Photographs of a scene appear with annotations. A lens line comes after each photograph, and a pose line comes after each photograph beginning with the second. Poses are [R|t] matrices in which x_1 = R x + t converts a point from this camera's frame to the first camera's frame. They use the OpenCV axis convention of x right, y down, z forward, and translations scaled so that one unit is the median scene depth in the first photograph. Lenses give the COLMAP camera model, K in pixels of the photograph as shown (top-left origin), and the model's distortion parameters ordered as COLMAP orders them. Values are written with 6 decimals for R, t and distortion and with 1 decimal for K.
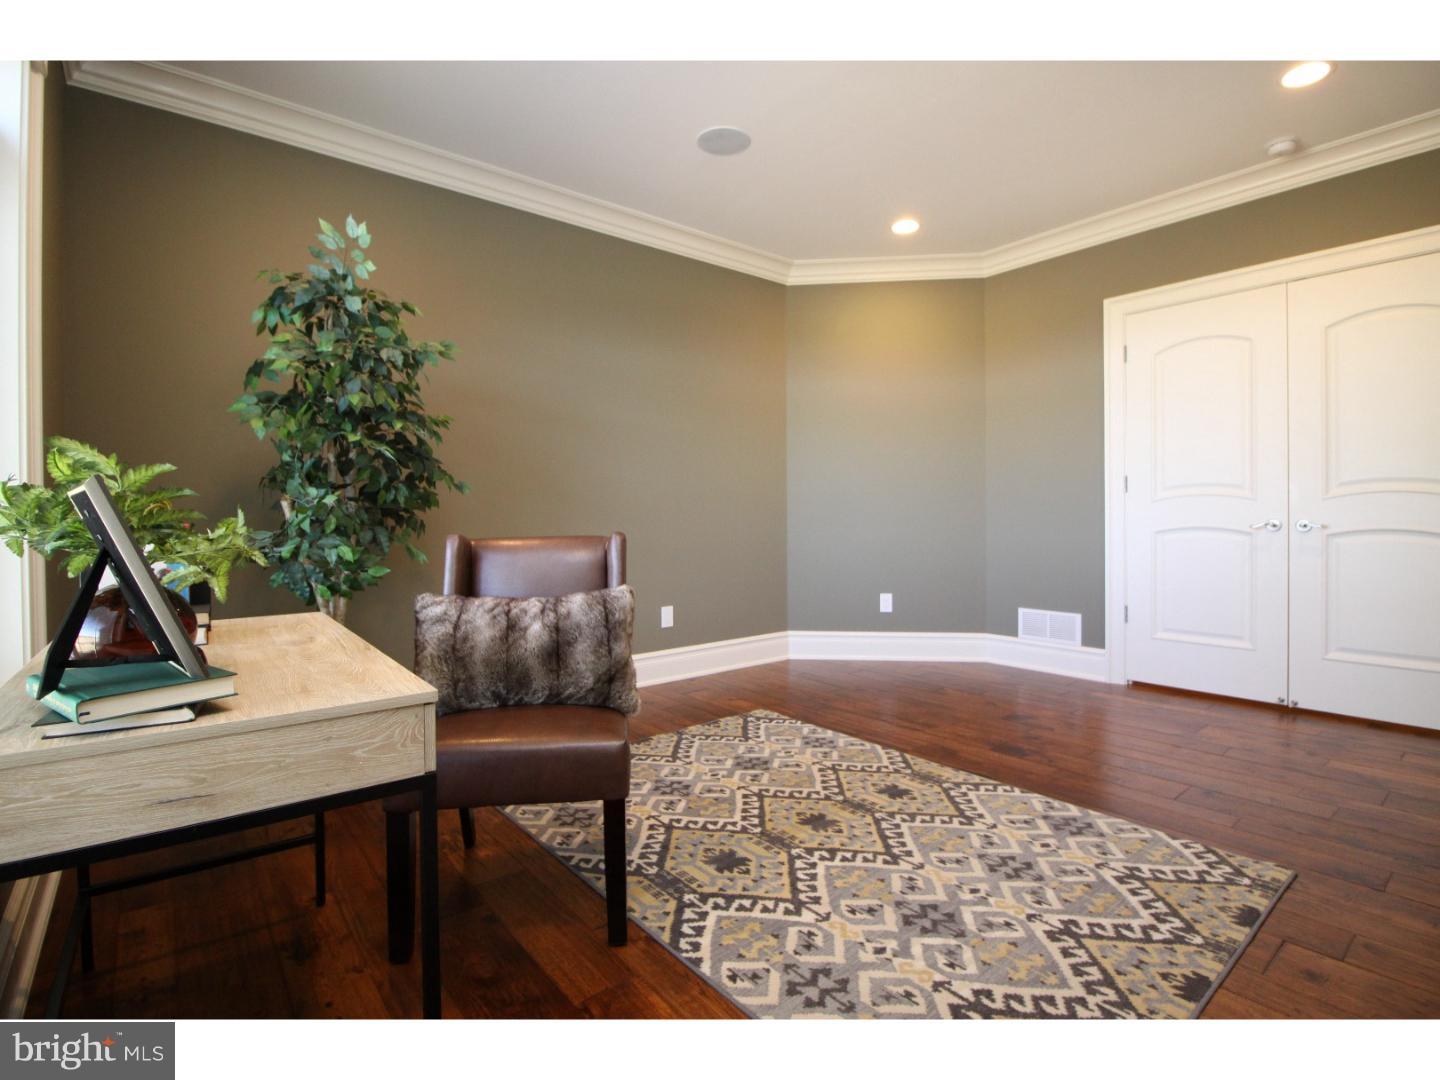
lens RADIAL K [[713.2, 0, 715.5], [0, 713.2, 530.9], [0, 0, 1]] dist [-0.012798, -0.000708]
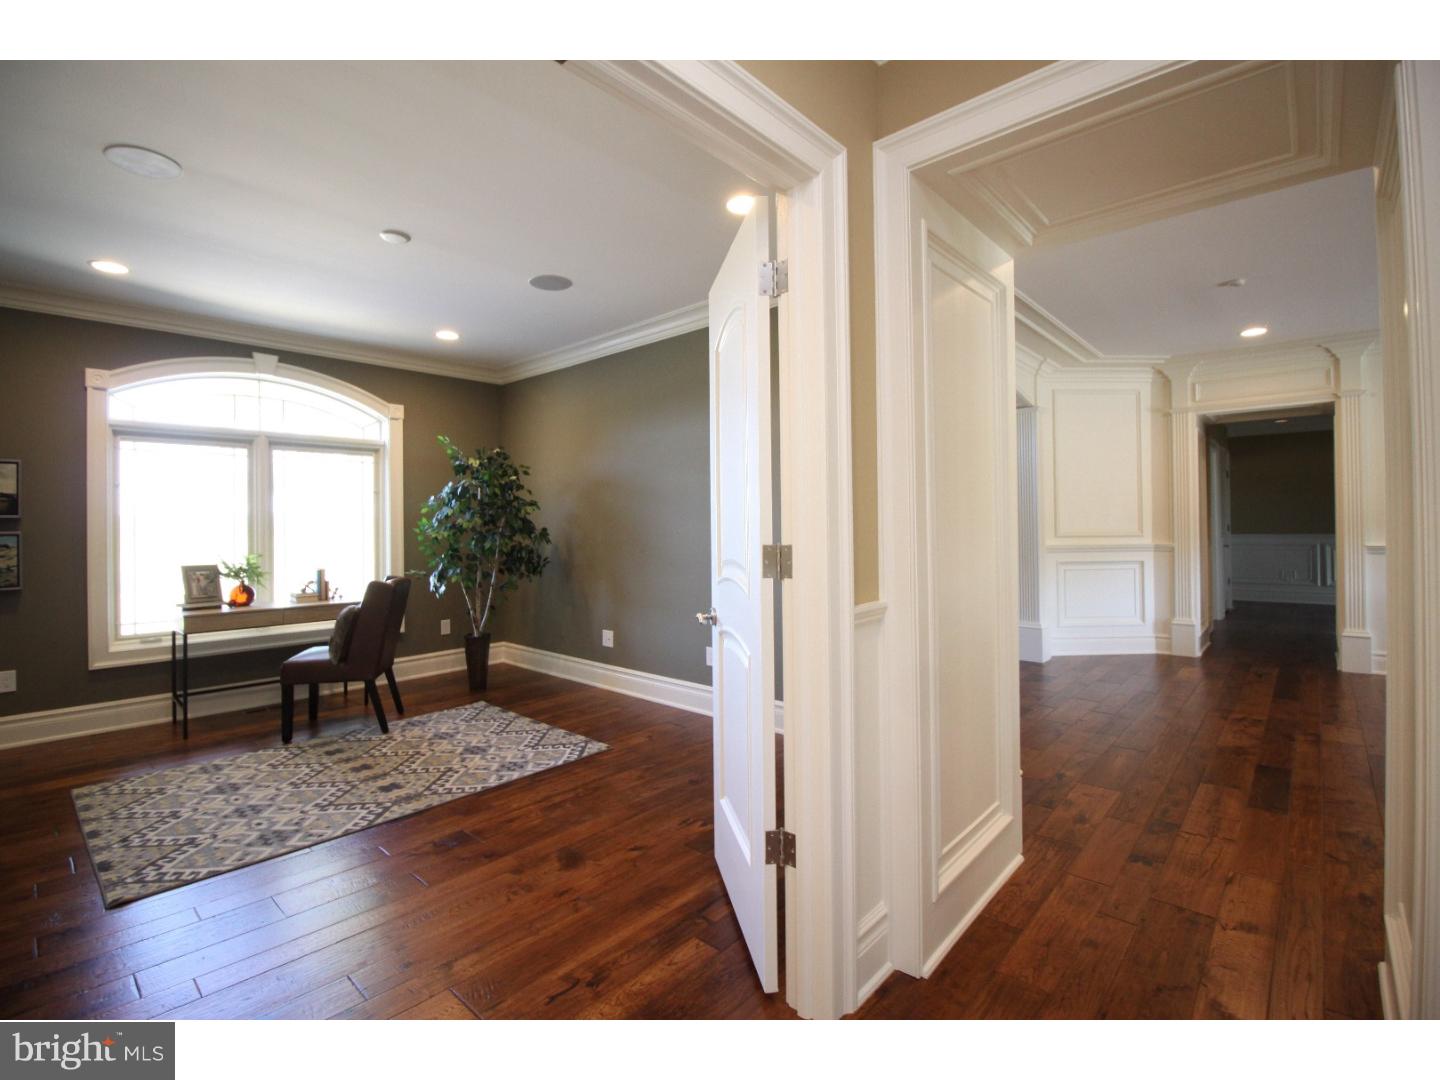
lens RADIAL K [[663.0, 0, 713.4], [0, 663.0, 529.6], [0, 0, 1]] dist [-0.031683, -0.000392]
pose [[0.146475, 0.009231, -0.989171, 1.798875], [-0.008940, 0.999928, 0.008008, -0.158269], [0.989174, 0.007670, 0.146547, 1.634037]]
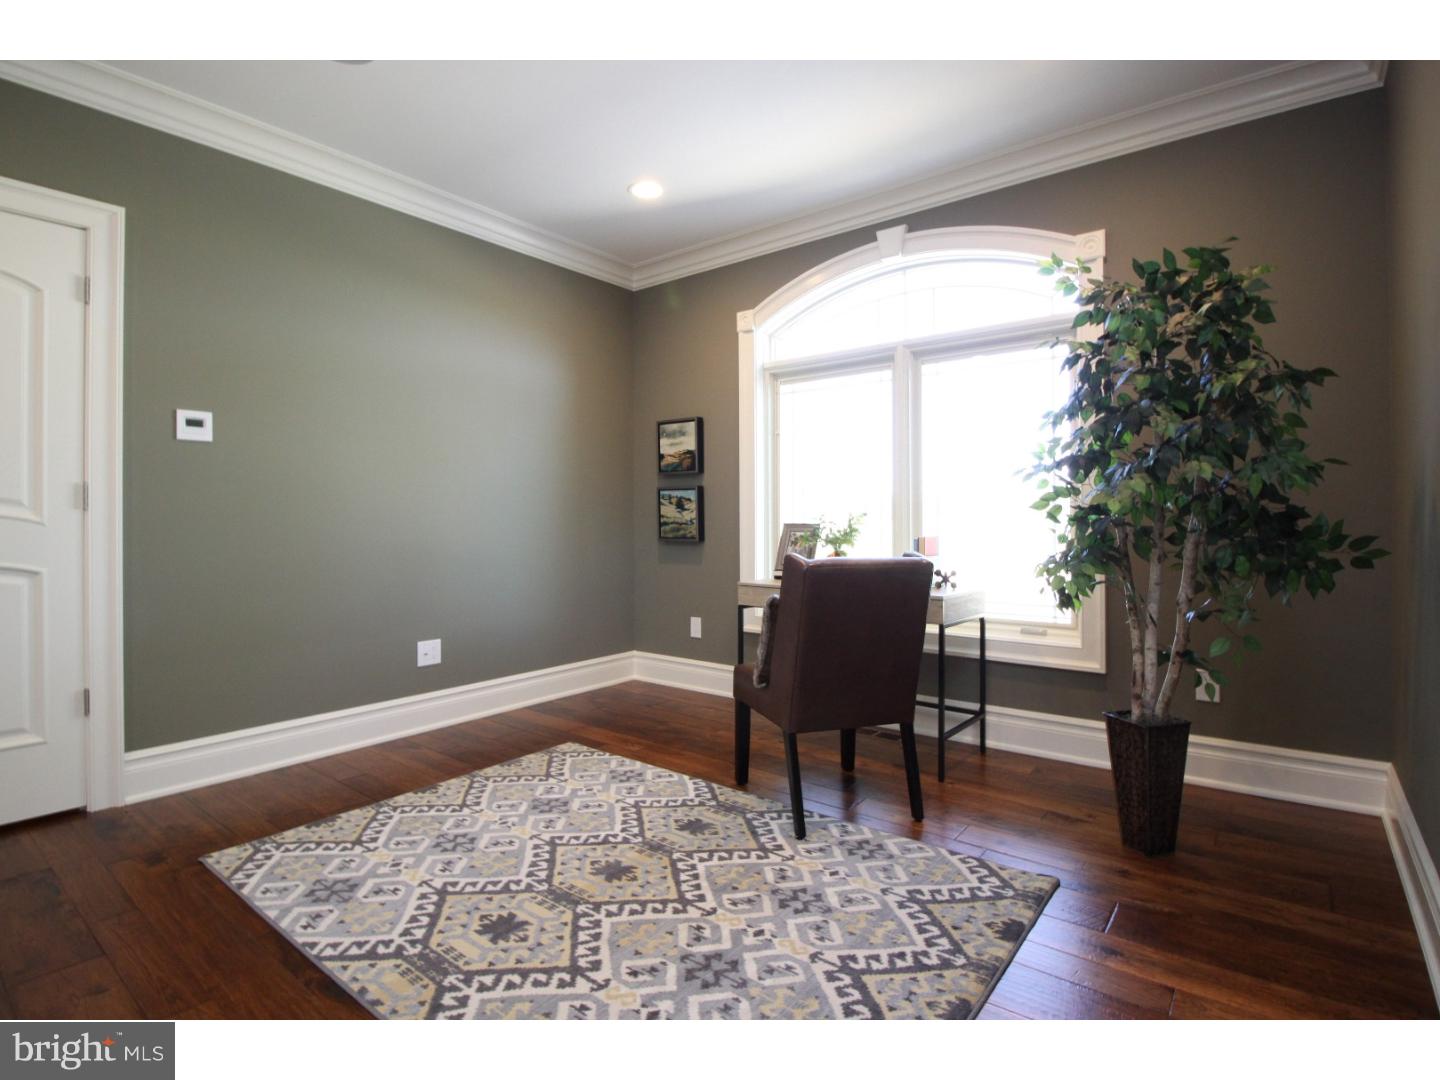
lens RADIAL K [[713.2, 0, 721.7], [0, 713.2, 526.7], [0, 0, 1]] dist [-0.012798, -0.000708]
pose [[-0.974079, 0.012791, -0.225847, 0.220608], [0.005512, 0.999446, 0.032831, -0.076127], [0.226141, 0.030735, -0.973609, 2.008131]]
